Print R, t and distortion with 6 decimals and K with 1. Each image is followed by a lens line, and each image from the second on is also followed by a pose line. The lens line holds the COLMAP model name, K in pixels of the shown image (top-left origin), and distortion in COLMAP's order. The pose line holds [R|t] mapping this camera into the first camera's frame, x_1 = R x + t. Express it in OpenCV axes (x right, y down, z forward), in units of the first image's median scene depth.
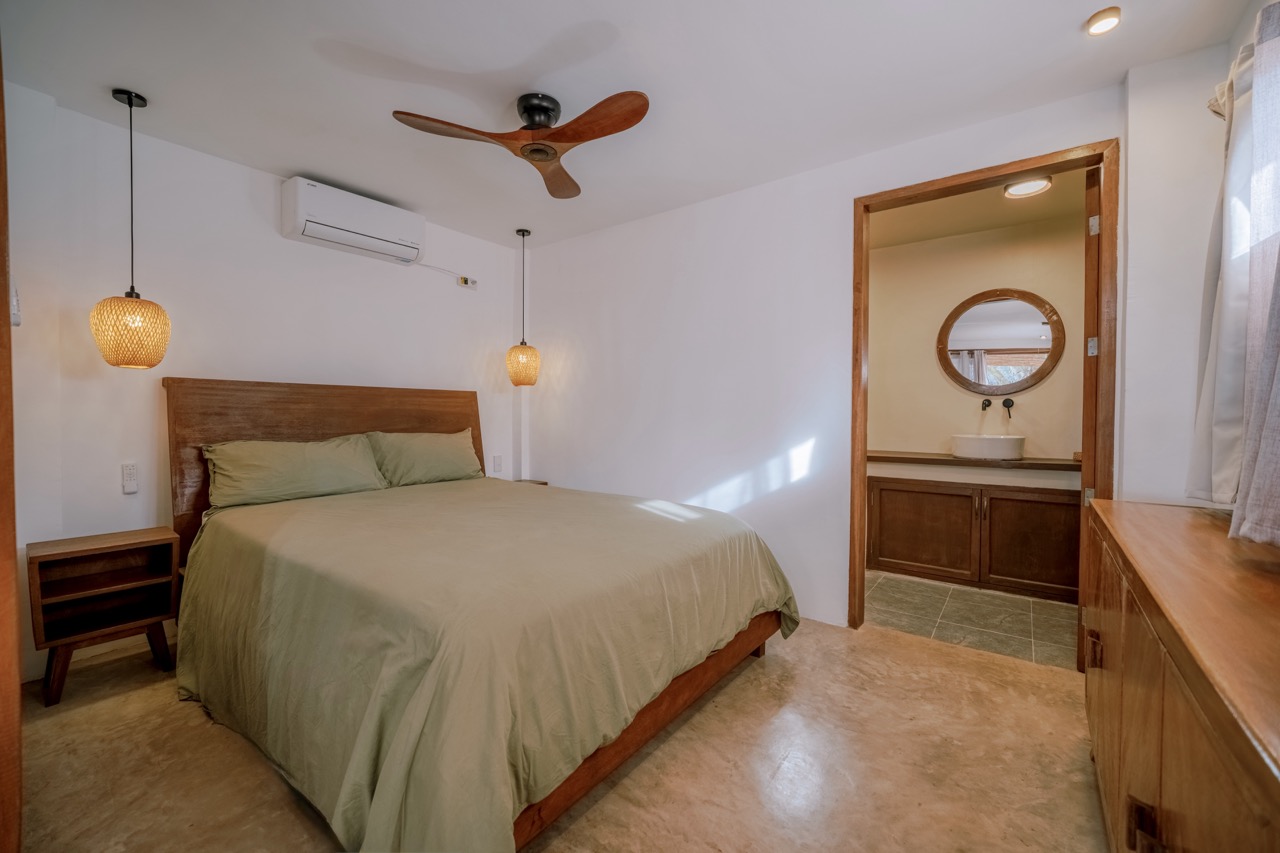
lens RADIAL K [[522.7, 0, 640.0], [0, 522.7, 426.5], [0, 0, 1]] dist [-0.000114, 0.000111]
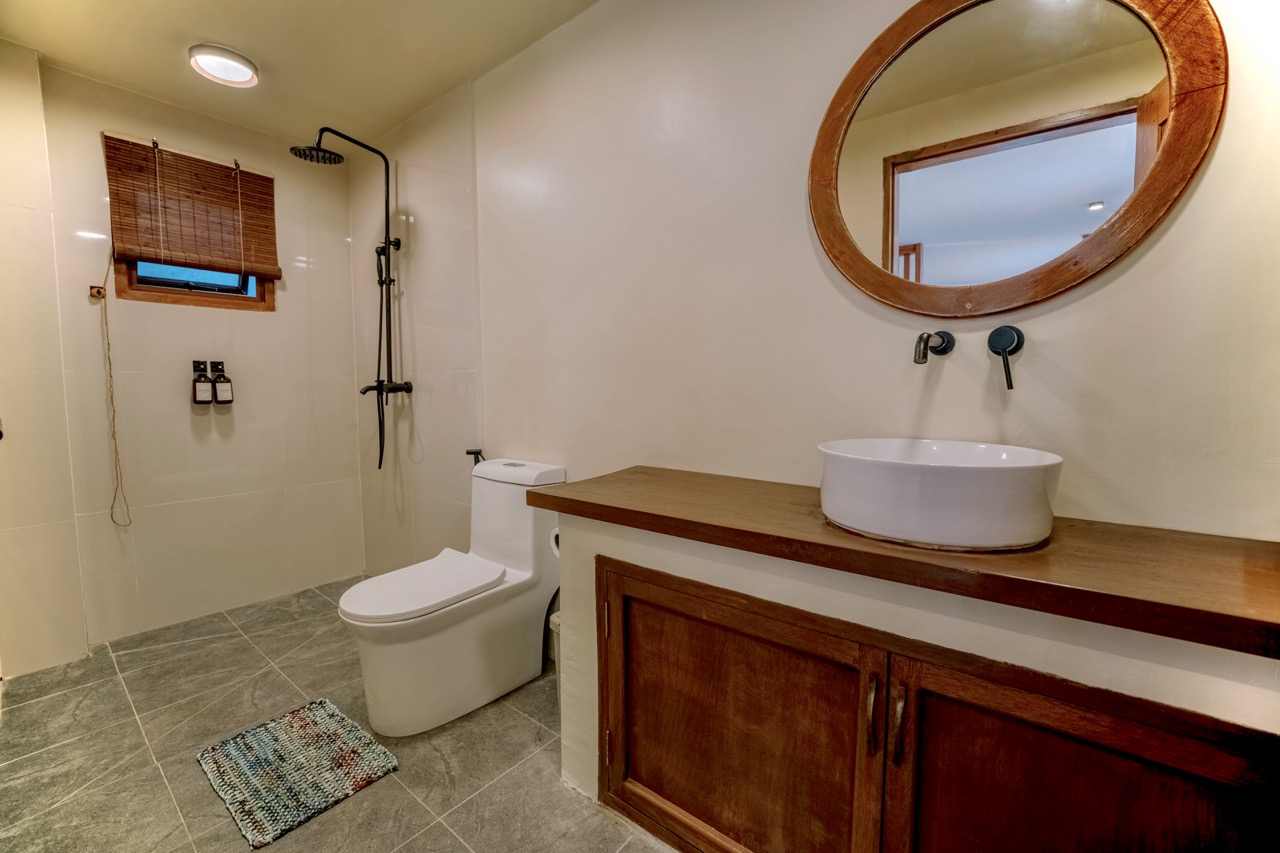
lens RADIAL K [[522.7, 0, 640.0], [0, 522.7, 426.5], [0, 0, 1]] dist [-0.000114, 0.000111]
pose [[0.999690, -0.005384, -0.024306, 0.535640], [0.007036, 0.997633, 0.068407, -0.018568], [0.023880, -0.068557, 0.997361, 0.739321]]
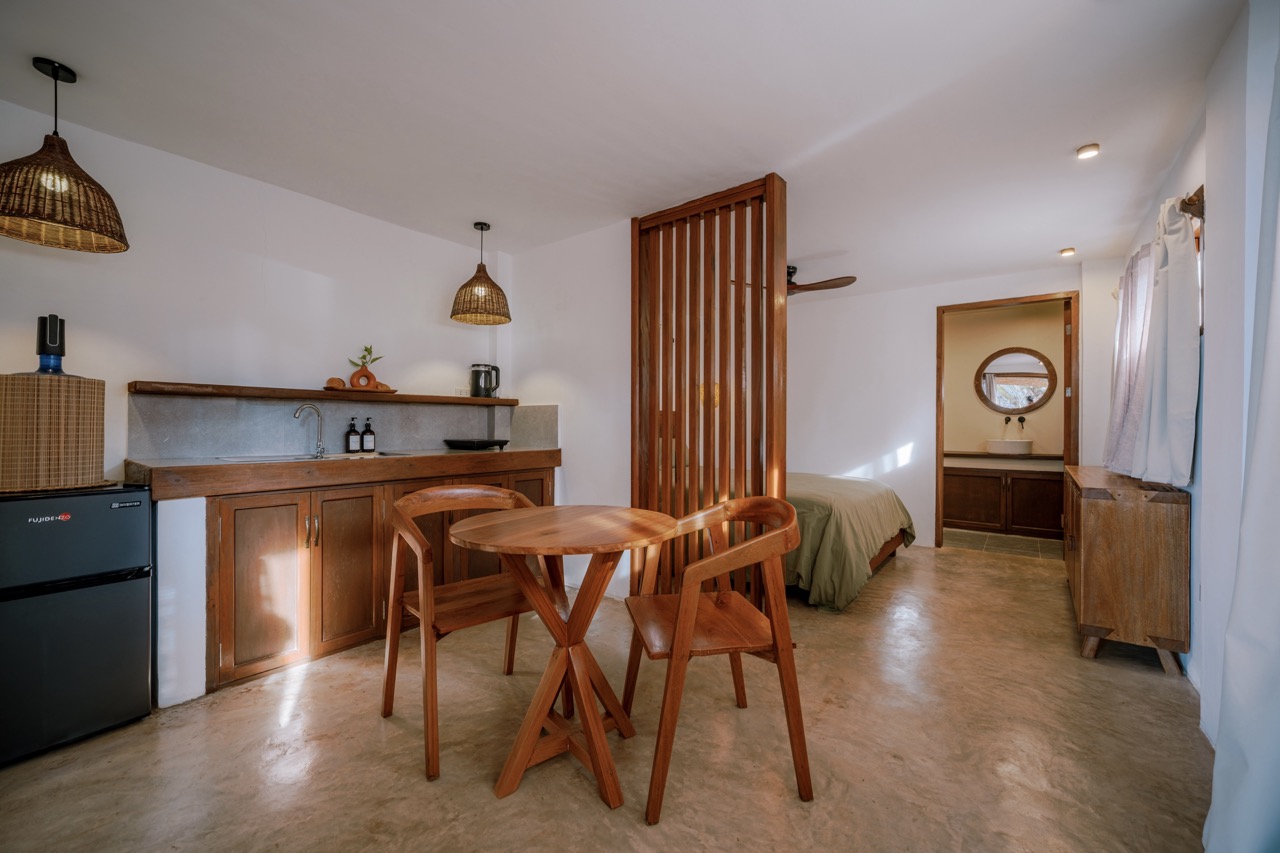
lens RADIAL K [[517.1, 0, 640.5], [0, 517.1, 441.5], [0, 0, 1]] dist [0.000254, 0.000047]
pose [[0.999925, -0.011089, -0.005225, -0.479597], [0.011069, 0.999931, -0.003860, 0.016785], [0.005268, 0.003802, 0.999979, -0.620859]]
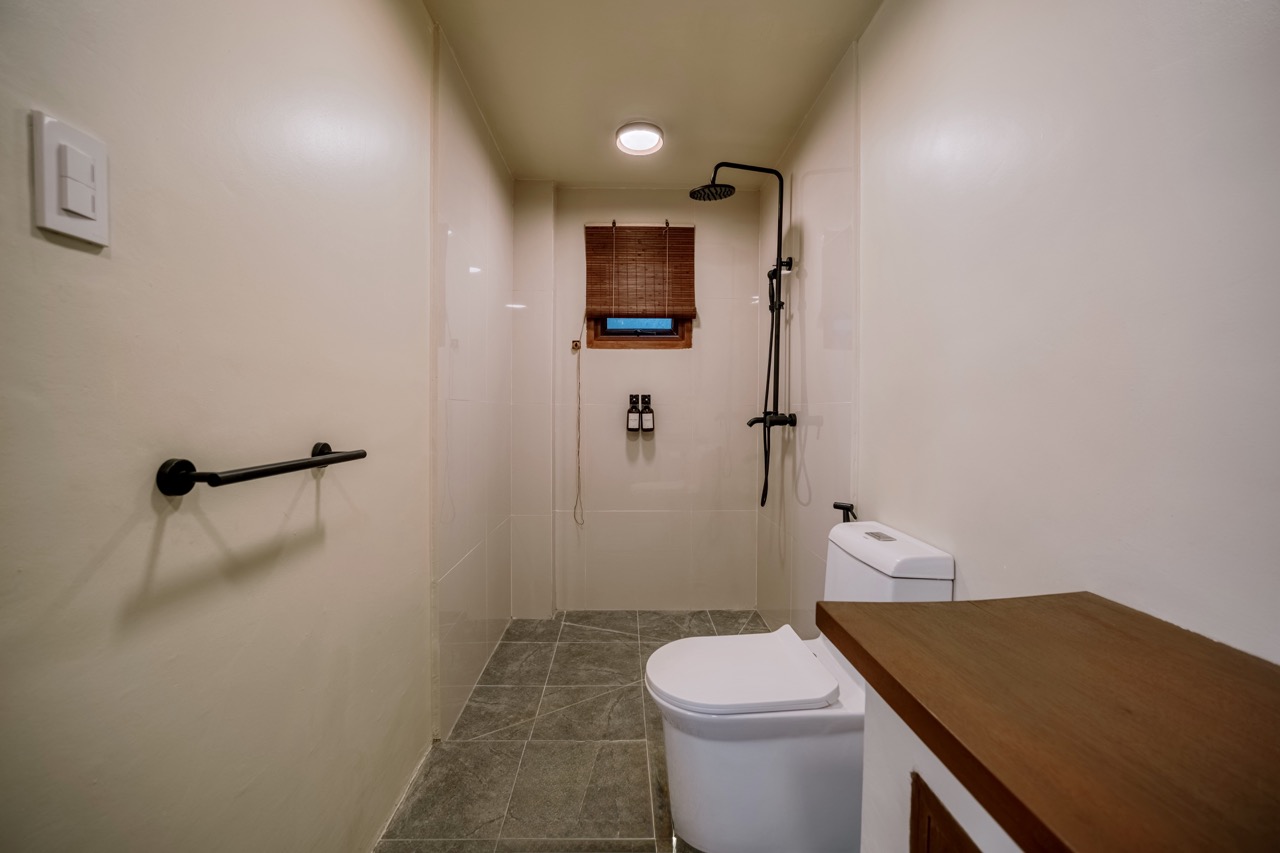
lens RADIAL K [[519.6, 0, 638.7], [0, 519.6, 424.6], [0, 0, 1]] dist [-0.013042, 0.000657]
pose [[0.632230, 0.021921, -0.774470, 0.868136], [-0.008148, 0.999732, 0.021646, -0.136124], [0.774738, -0.007374, 0.632240, 2.151035]]
